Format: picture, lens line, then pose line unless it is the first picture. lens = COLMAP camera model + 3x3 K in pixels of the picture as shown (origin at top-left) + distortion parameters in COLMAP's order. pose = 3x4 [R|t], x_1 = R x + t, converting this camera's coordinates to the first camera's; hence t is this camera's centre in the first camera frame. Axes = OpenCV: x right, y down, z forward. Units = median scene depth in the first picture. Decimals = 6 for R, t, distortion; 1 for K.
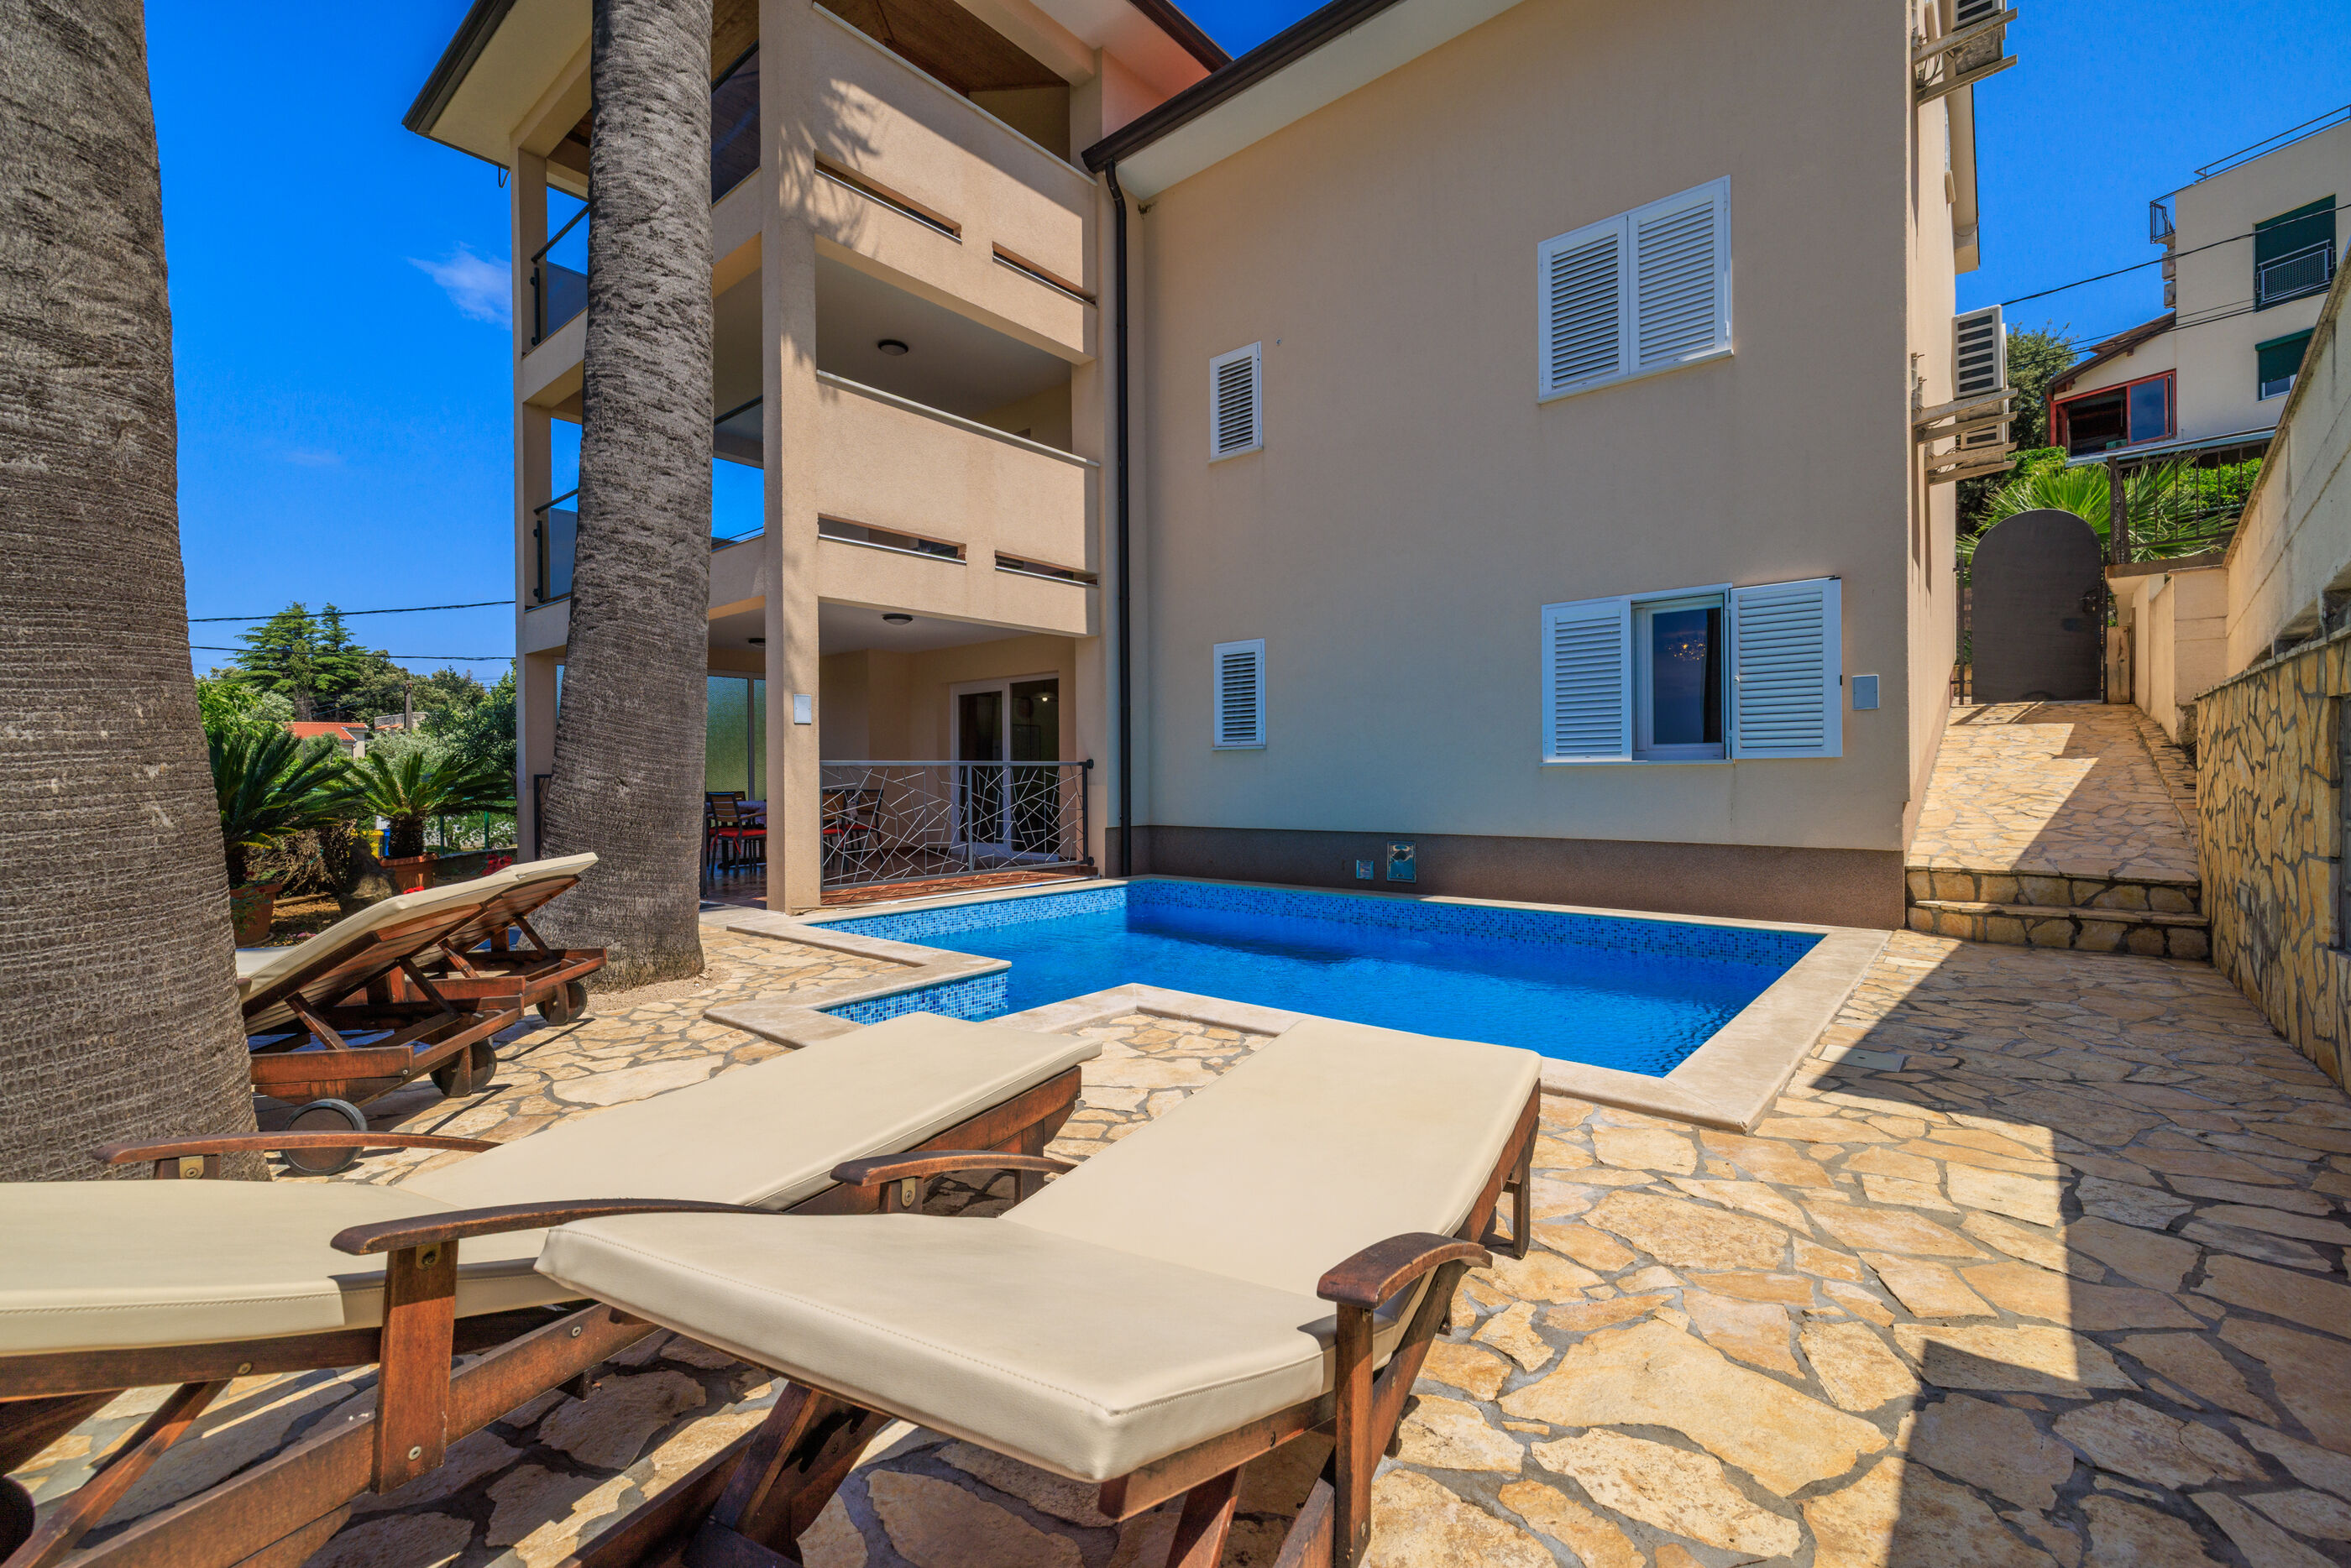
lens RADIAL K [[996.1, 0, 1175.5], [0, 996.1, 784.0], [0, 0, 1]] dist [0.000142, 0.000091]
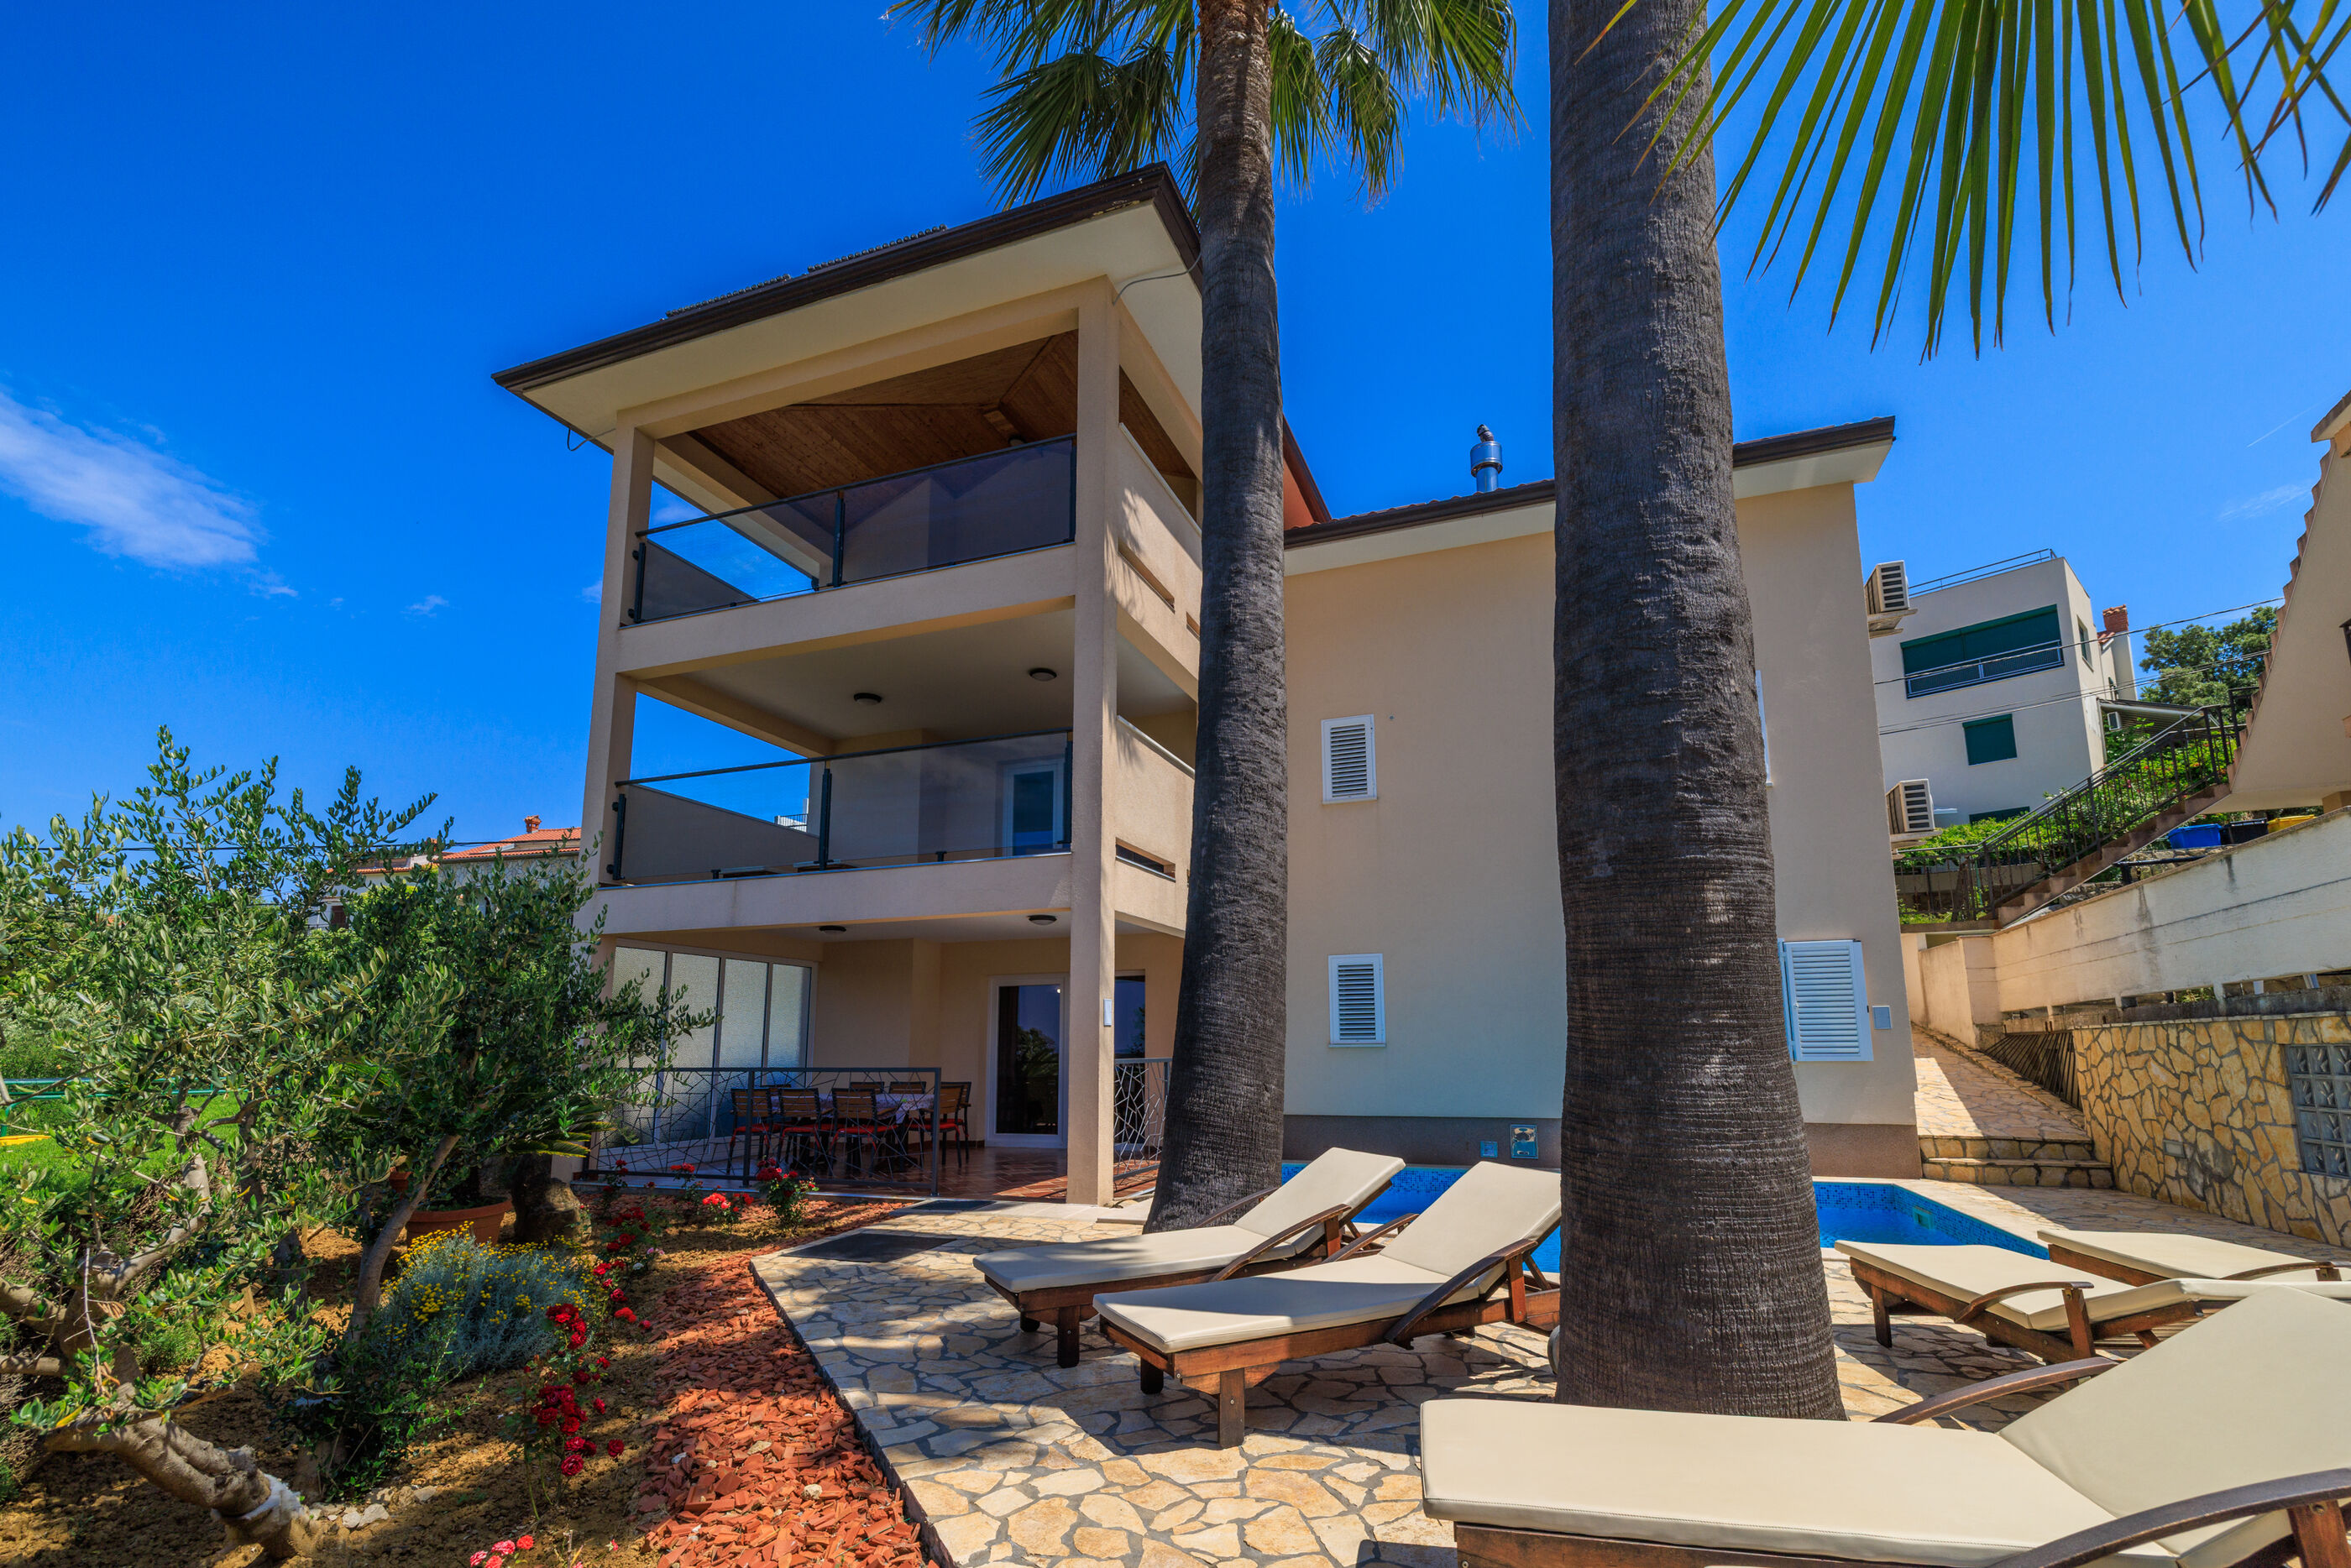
lens RADIAL K [[1043.0, 0, 1174.9], [0, 1043.0, 900.9], [0, 0, 1]] dist [0.001042, 0.000086]
pose [[0.942190, 0.050822, 0.331202, -0.788327], [0.001129, 0.987944, -0.154808, -0.021963], [-0.335077, 0.146233, 0.930773, -0.124893]]
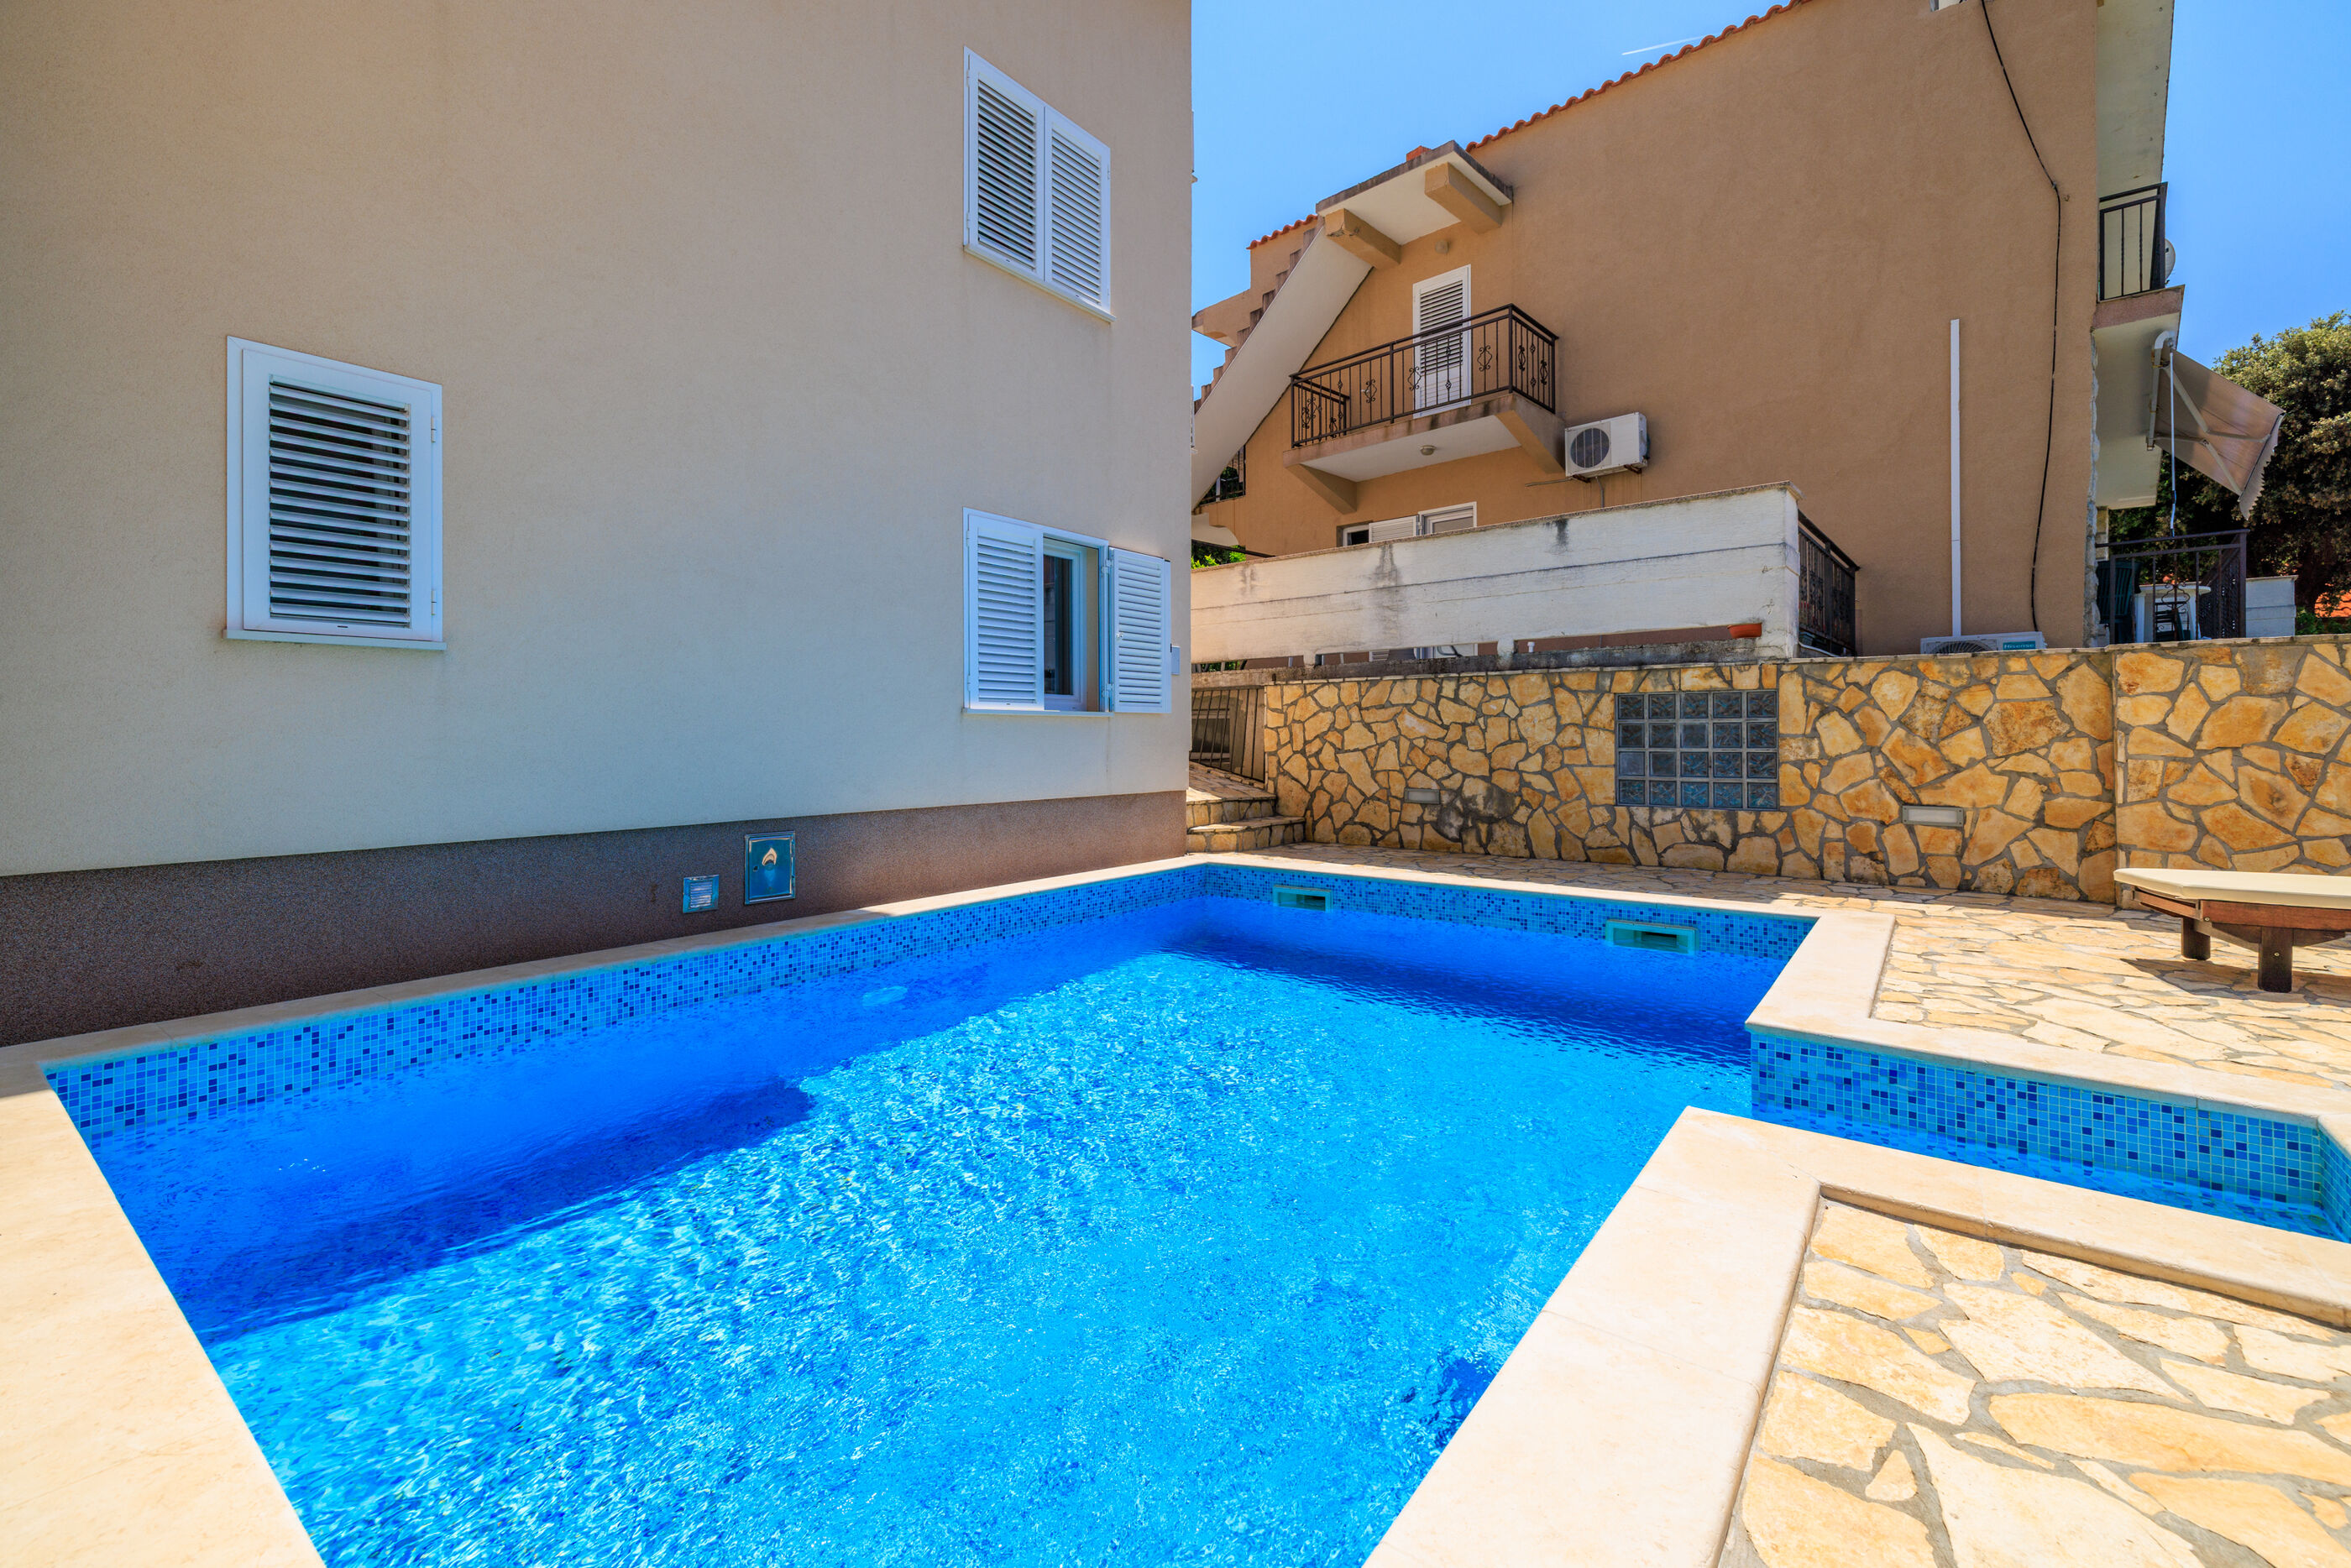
lens RADIAL K [[1012.2, 0, 1164.5], [0, 1012.2, 734.9], [0, 0, 1]] dist [0.001683, 0.000000]
pose [[-0.061054, 0.011016, 0.998074, -0.492156], [0.010937, 0.999886, -0.010367, 0.010207], [-0.998075, 0.010283, -0.061167, 1.017495]]
